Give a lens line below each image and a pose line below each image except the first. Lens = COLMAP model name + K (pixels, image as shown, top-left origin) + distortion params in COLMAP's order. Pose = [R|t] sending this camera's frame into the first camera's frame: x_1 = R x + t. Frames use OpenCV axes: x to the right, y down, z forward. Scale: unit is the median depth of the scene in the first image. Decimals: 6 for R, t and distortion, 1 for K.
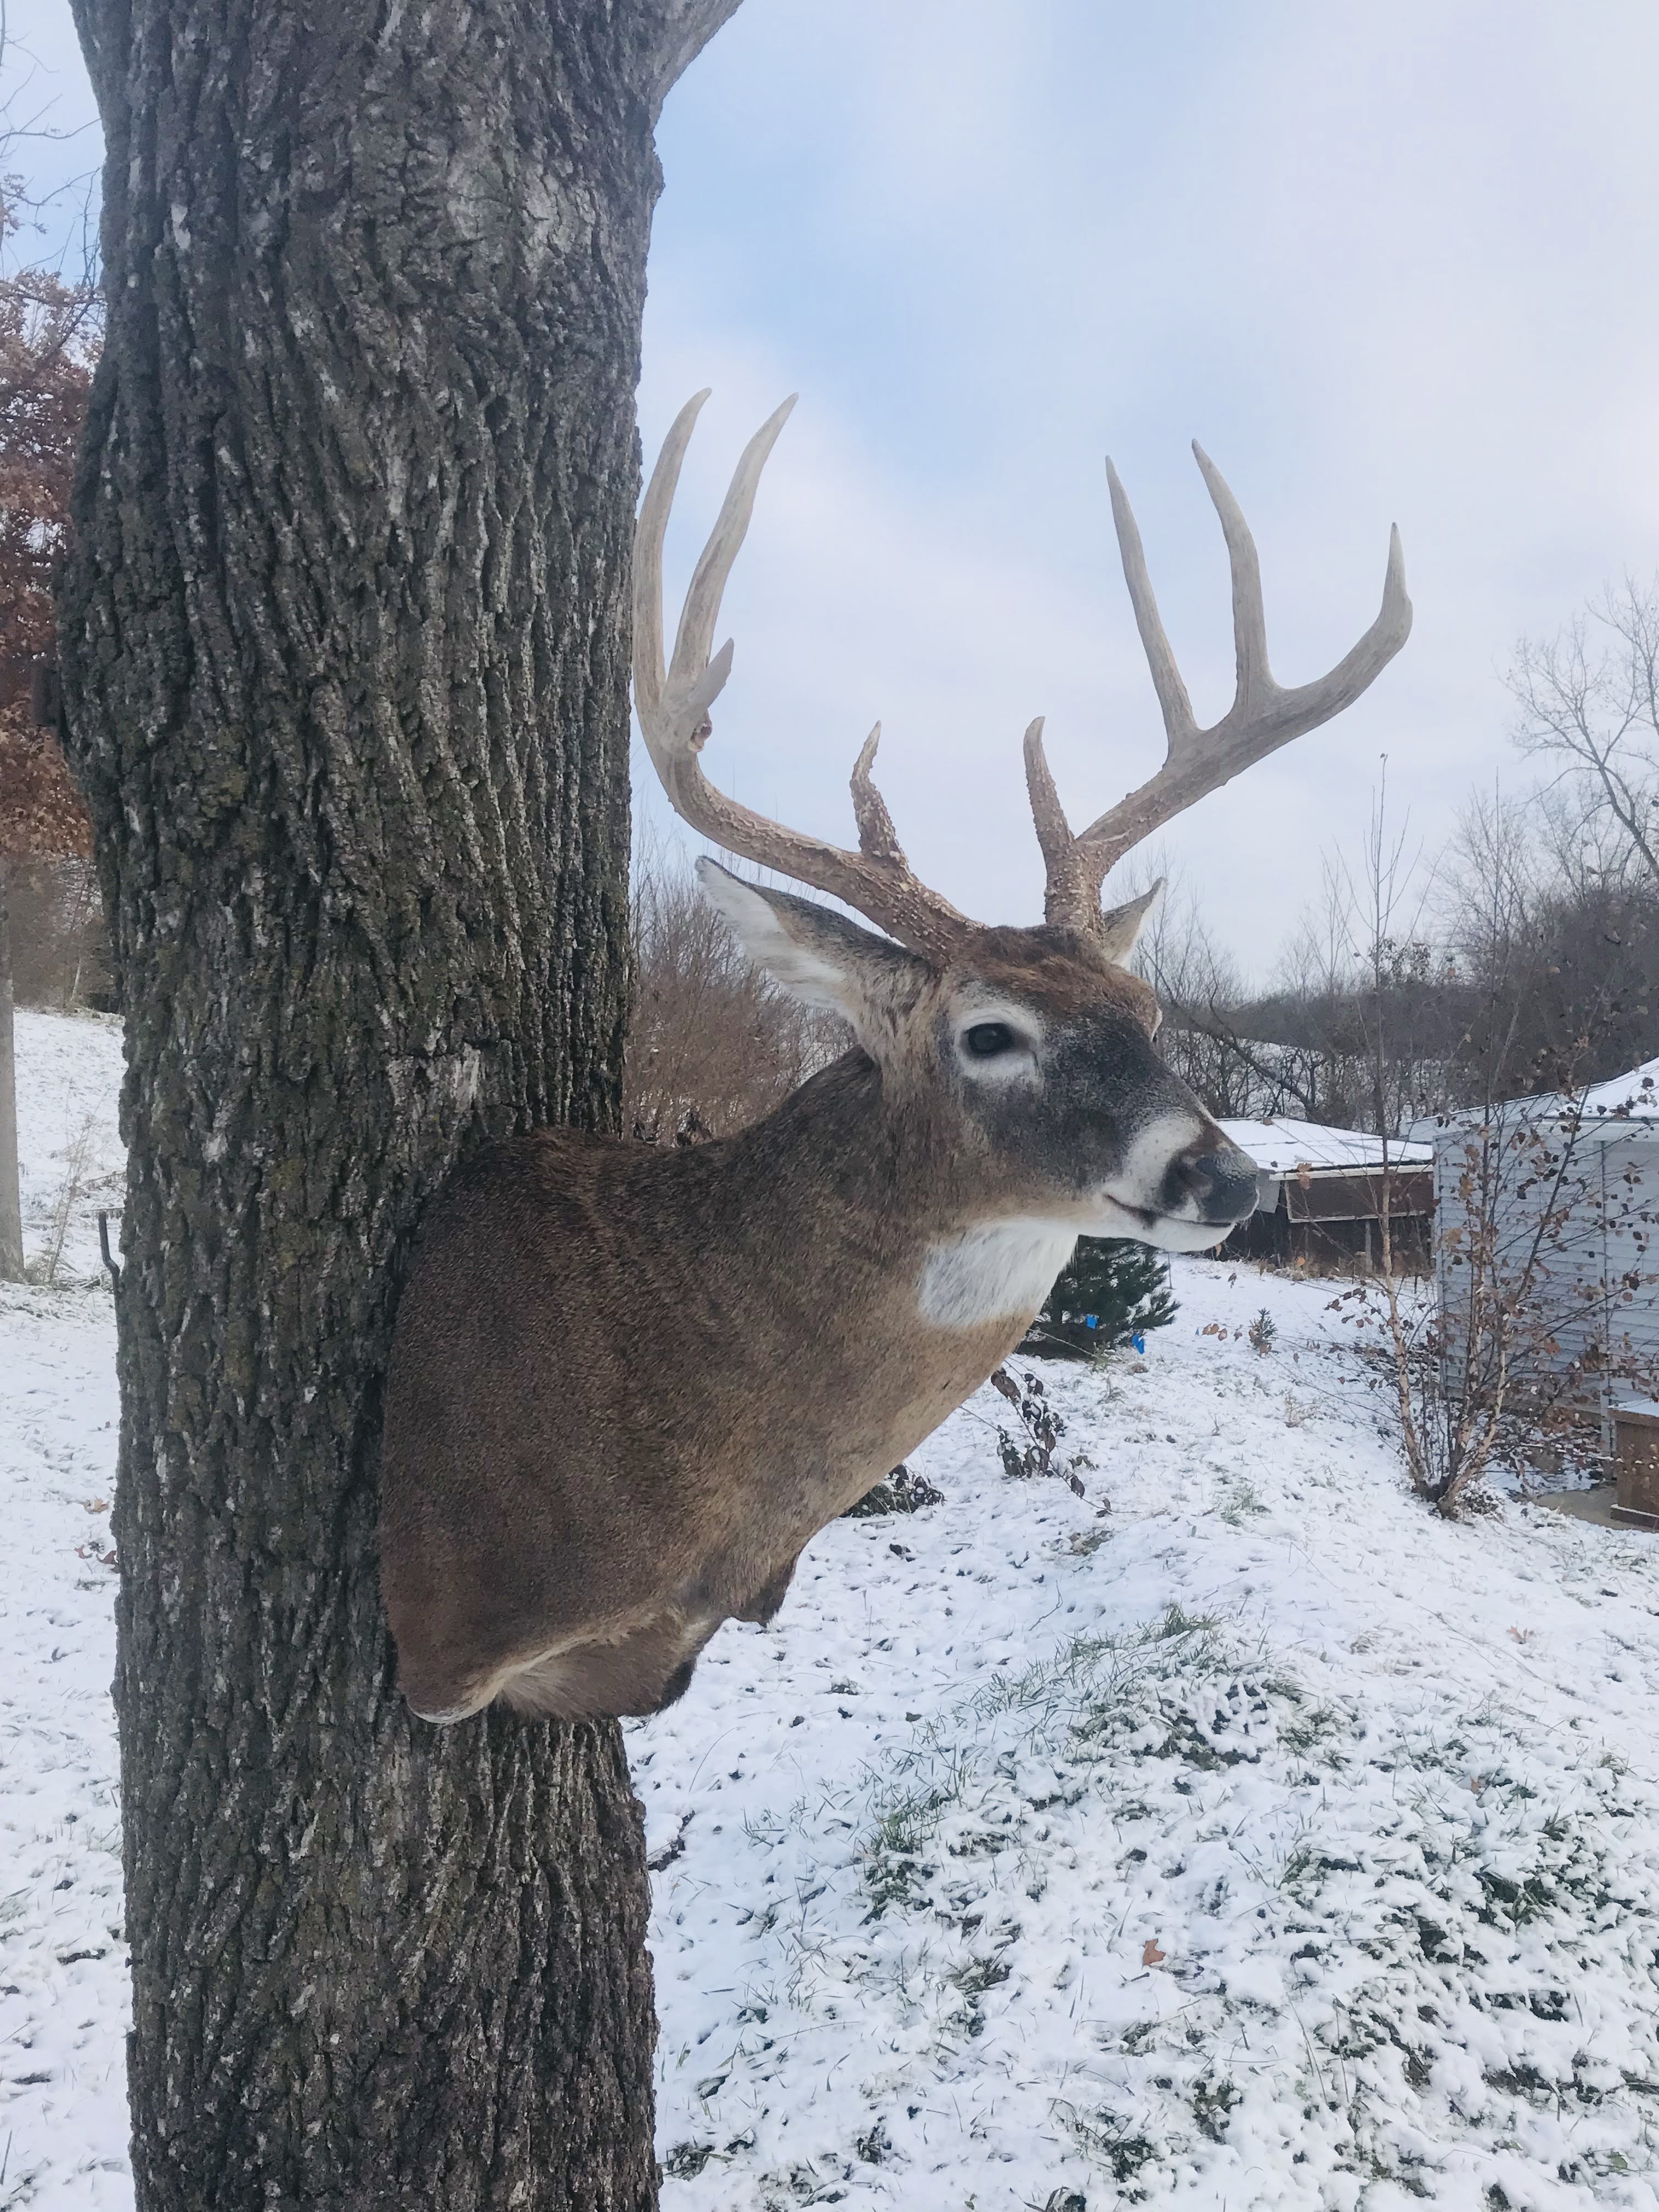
lens RADIAL K [[1965.9, 0, 839.6], [0, 1965.9, 1093.3], [0, 0, 1]] dist [0.108845, -0.302876]
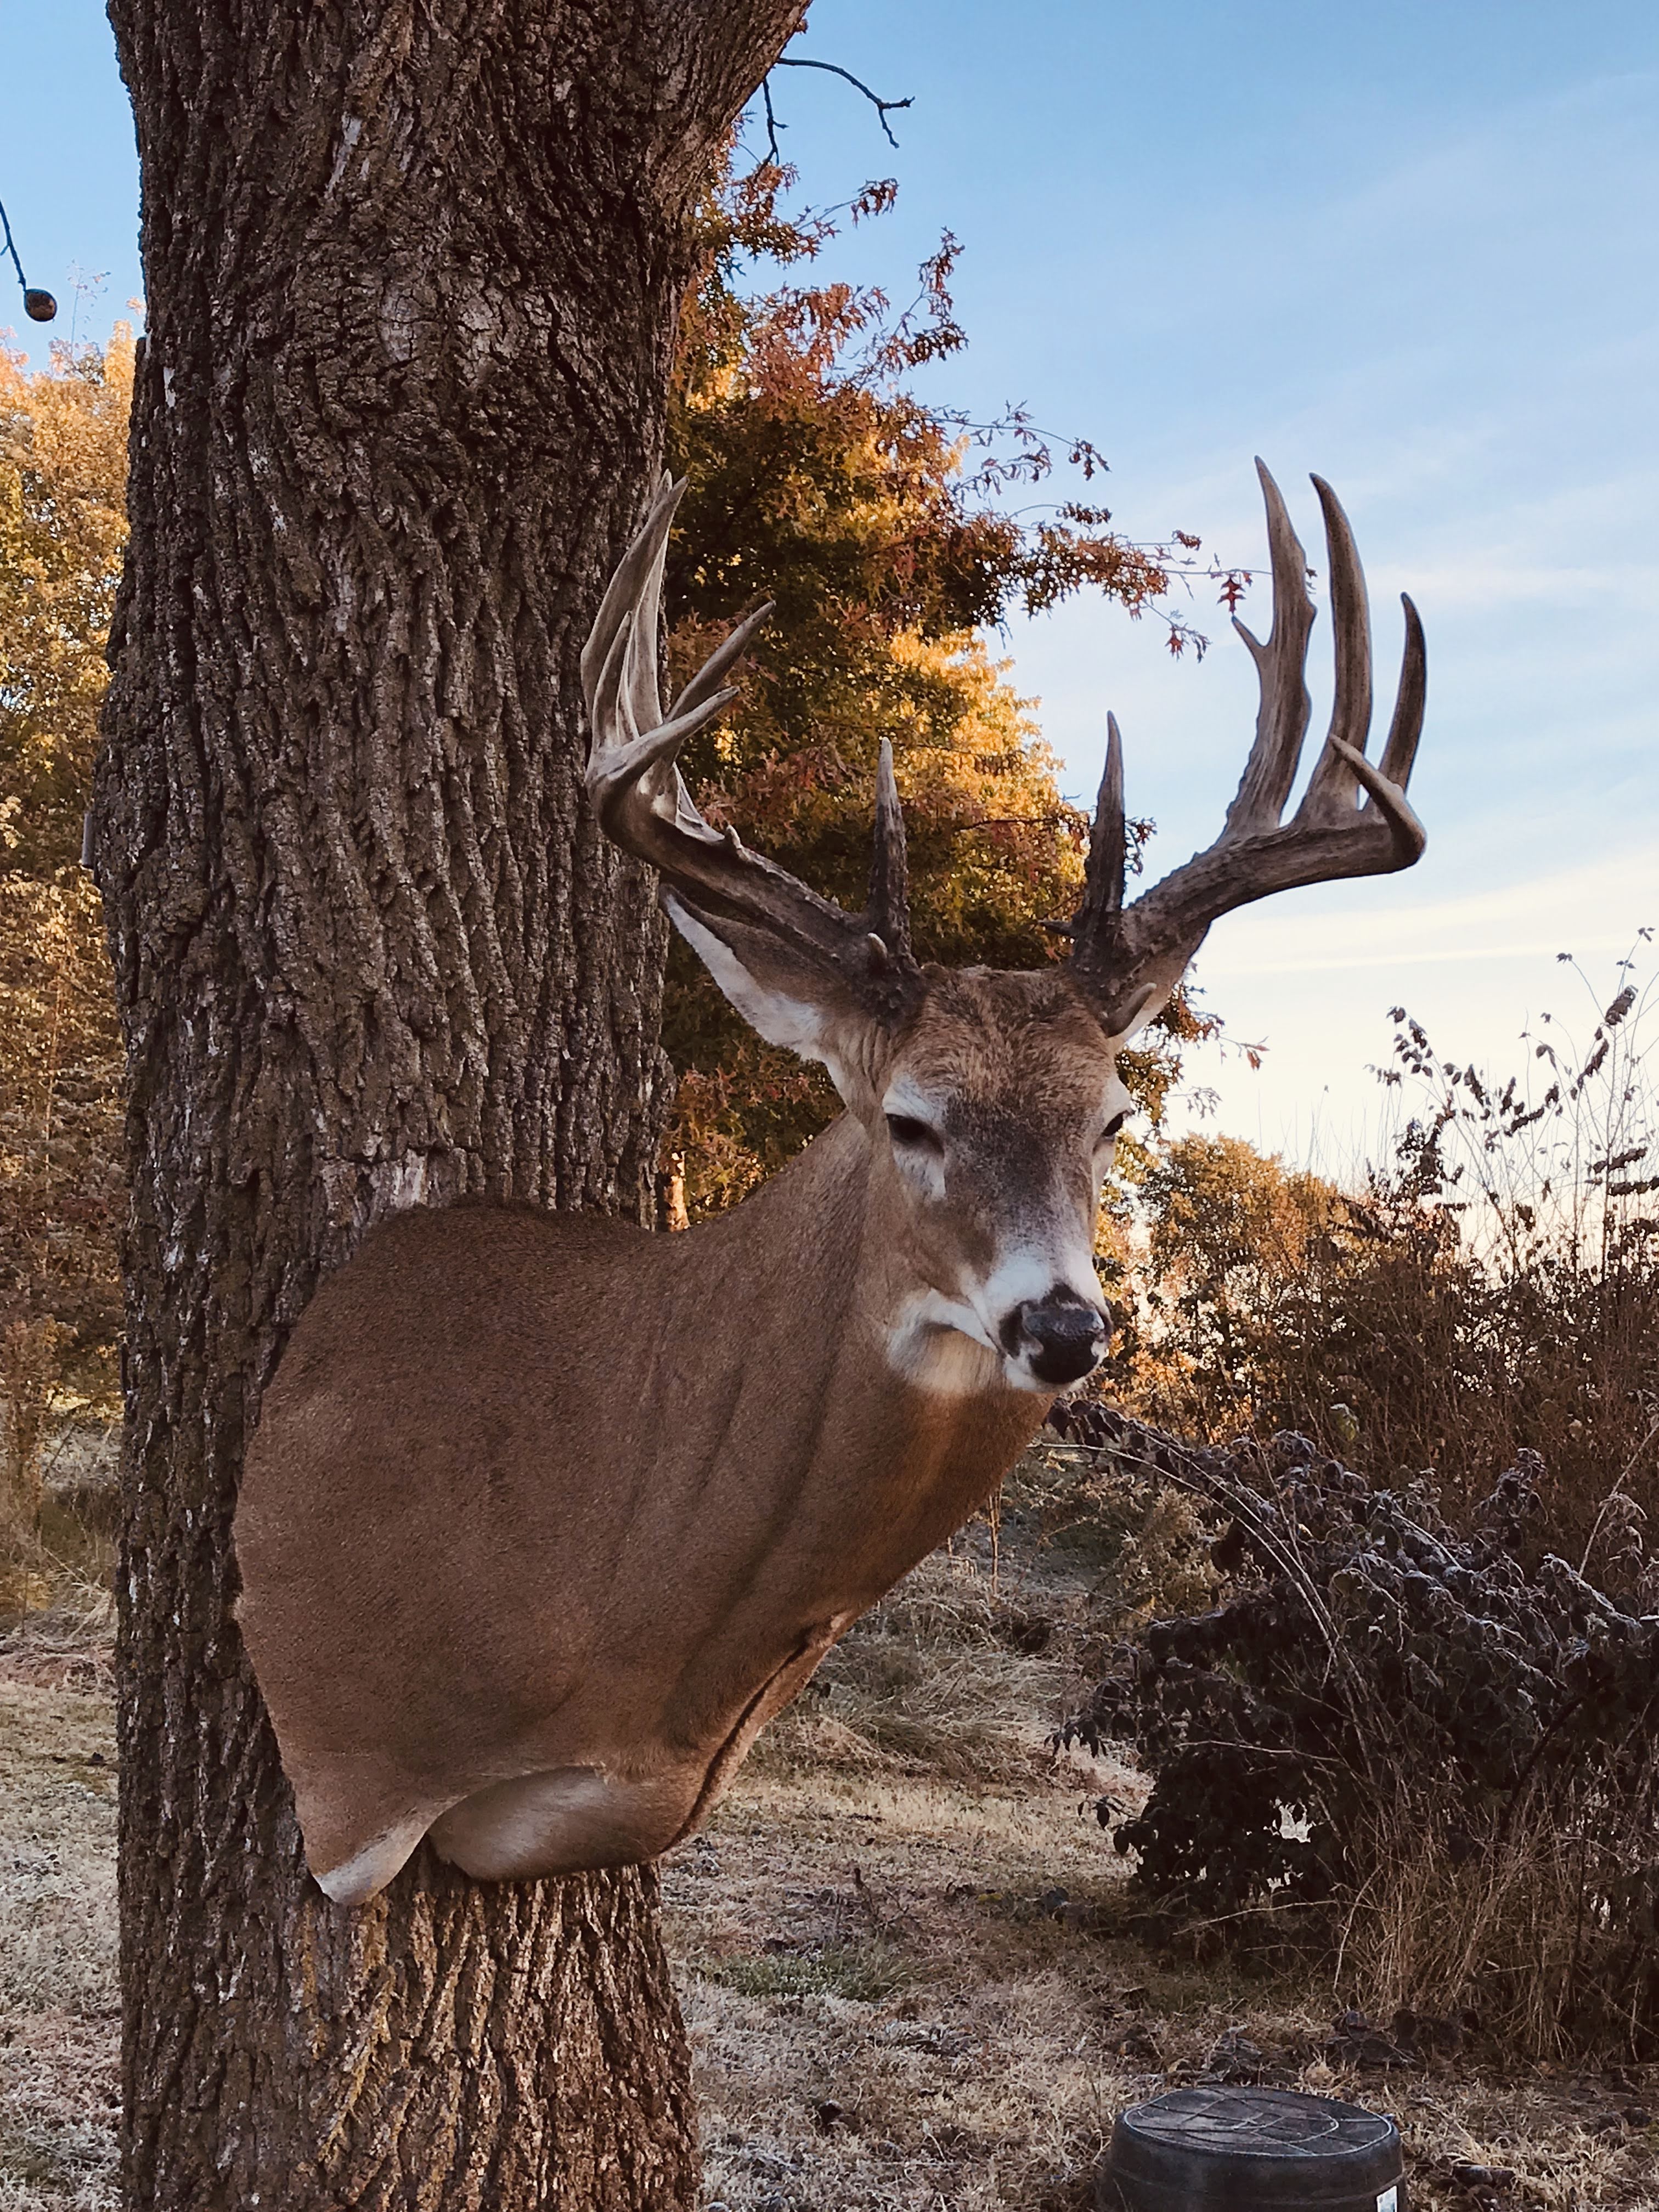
lens RADIAL K [[2986.3, 0, 829.5], [0, 2986.3, 1106.0], [0, 0, 1]] dist [0.198066, -0.746899]
pose [[0.924006, -0.042831, -0.379971, 0.563966], [-0.009164, 0.990941, -0.133984, 0.149464], [0.382268, 0.127284, 0.915243, -0.278209]]
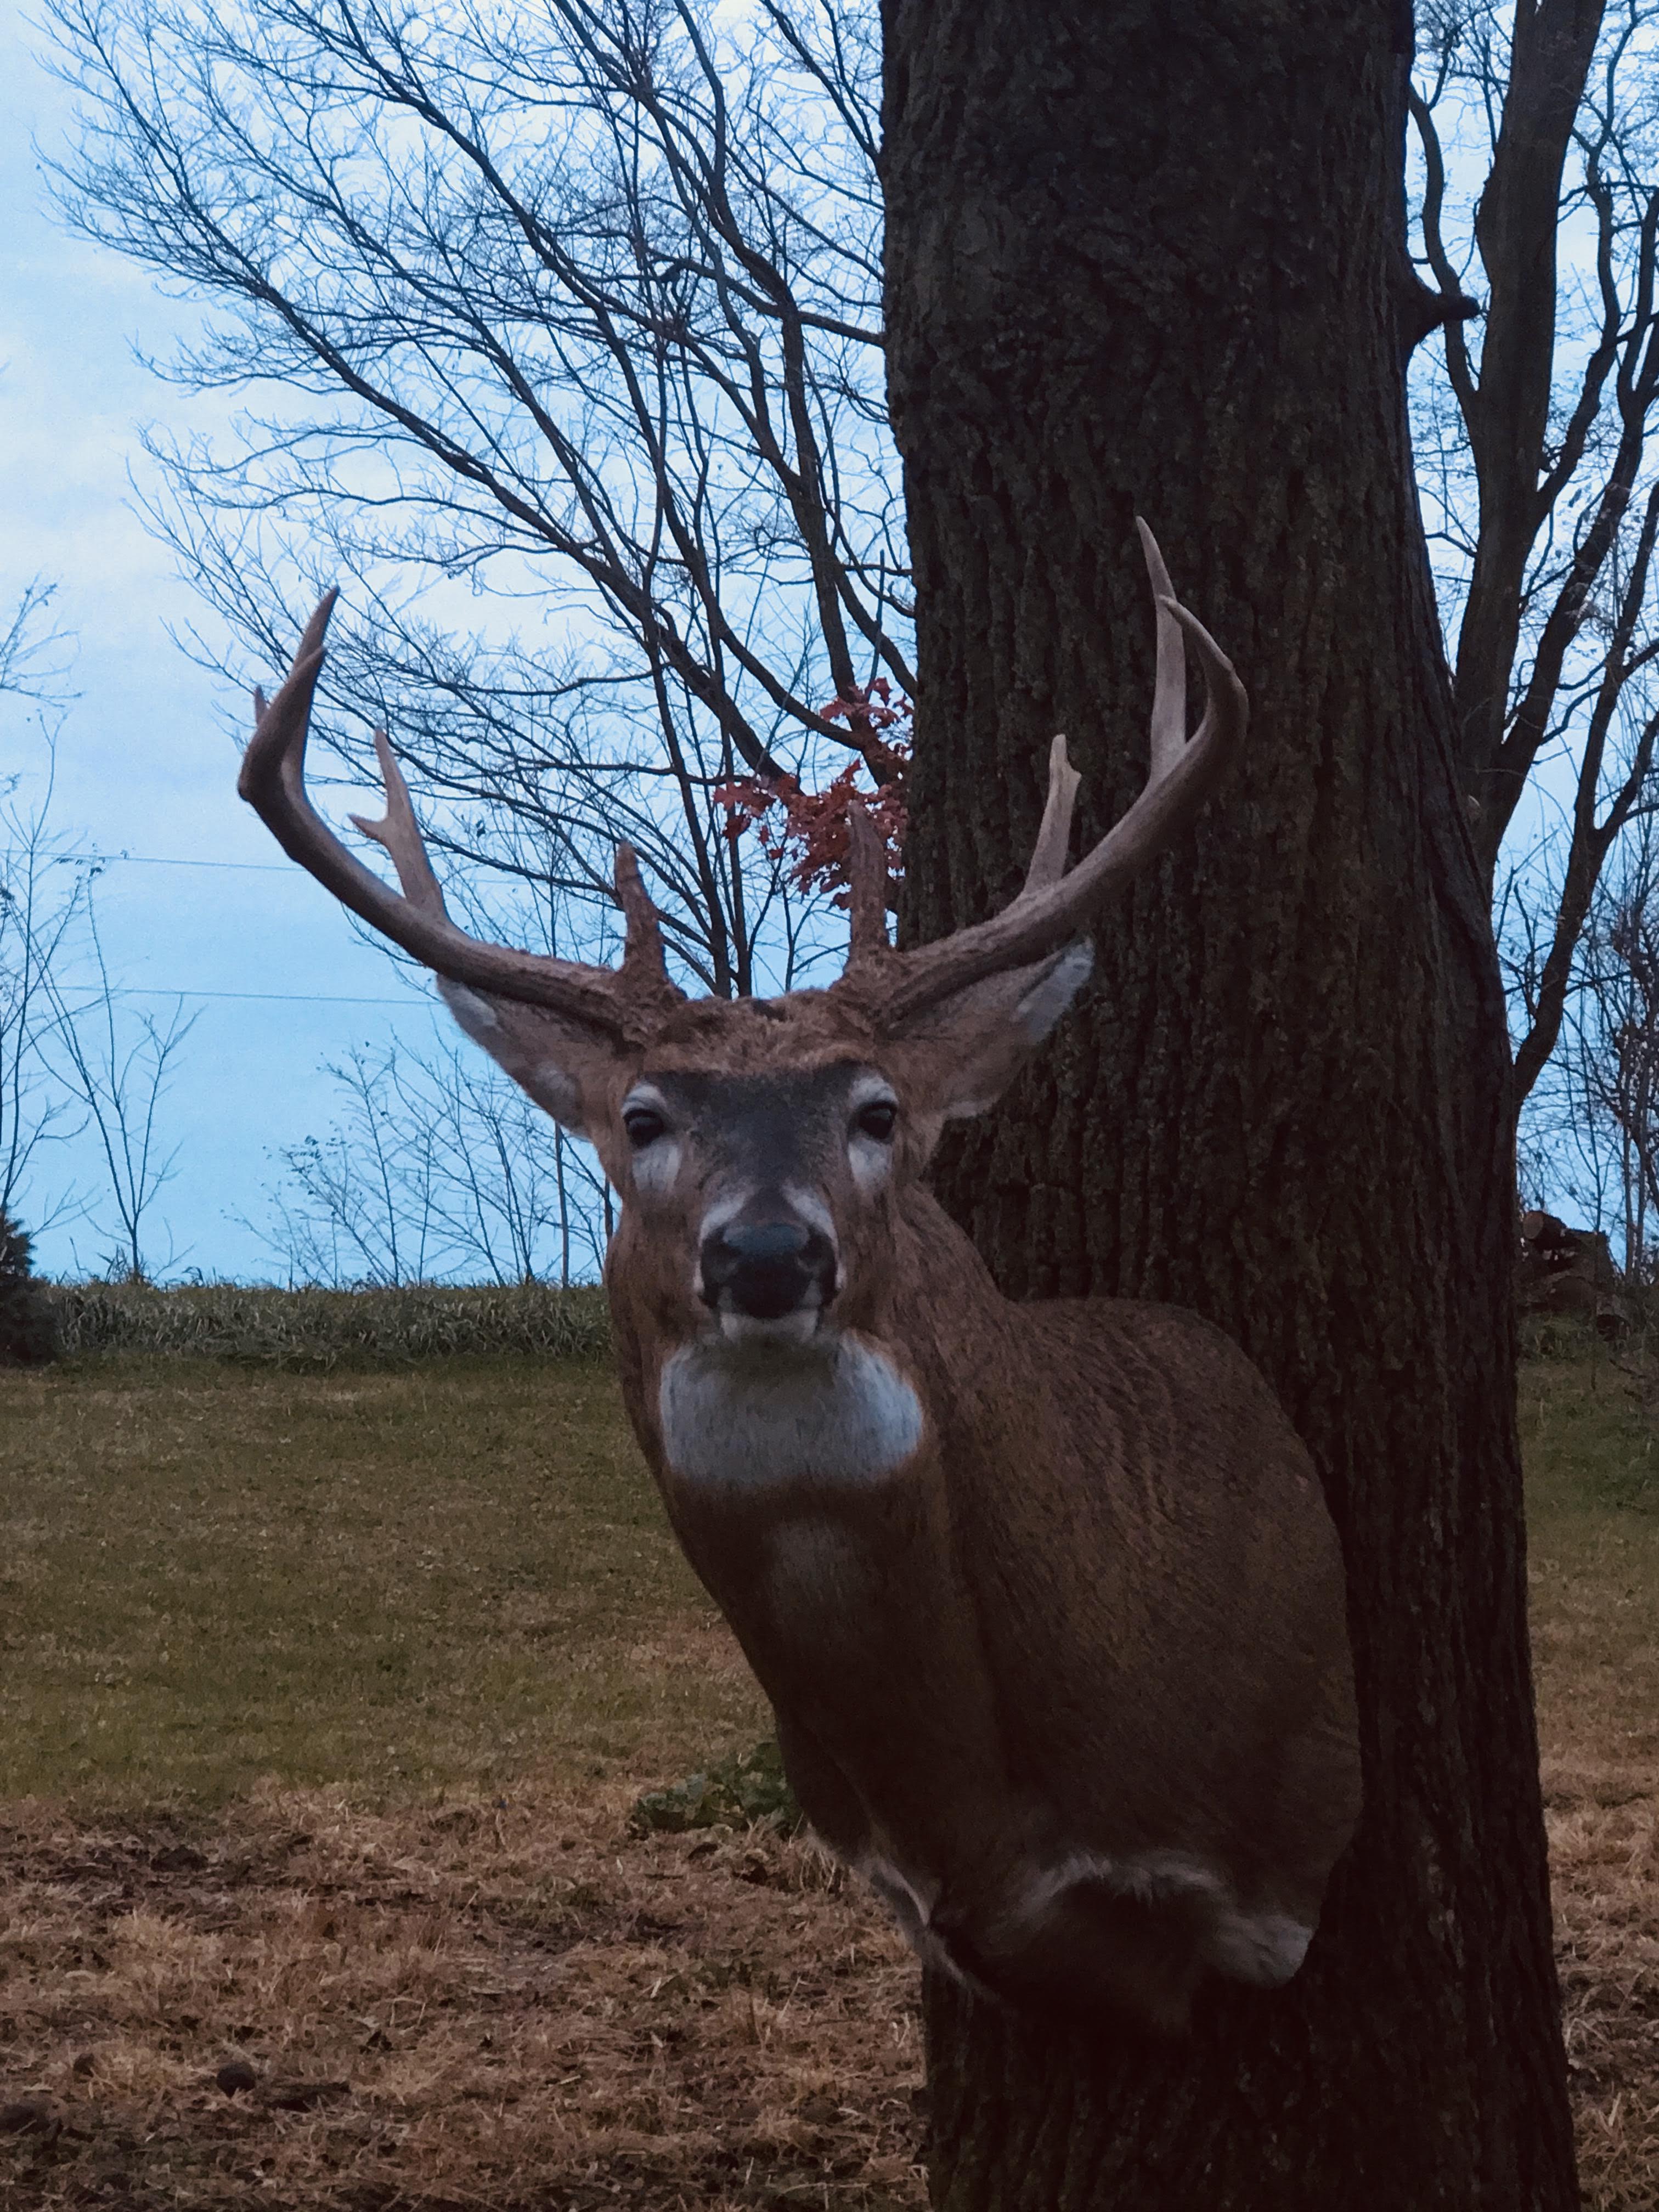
lens RADIAL K [[4520.0, 0, 829.5], [0, 4520.0, 1106.0], [0, 0, 1]] dist [-0.176751, 2.951282]
pose [[0.025946, -0.079360, -0.996508, 1.774496], [-0.038673, 0.996018, -0.080328, 0.098876], [0.998915, 0.040622, 0.022773, 0.879675]]
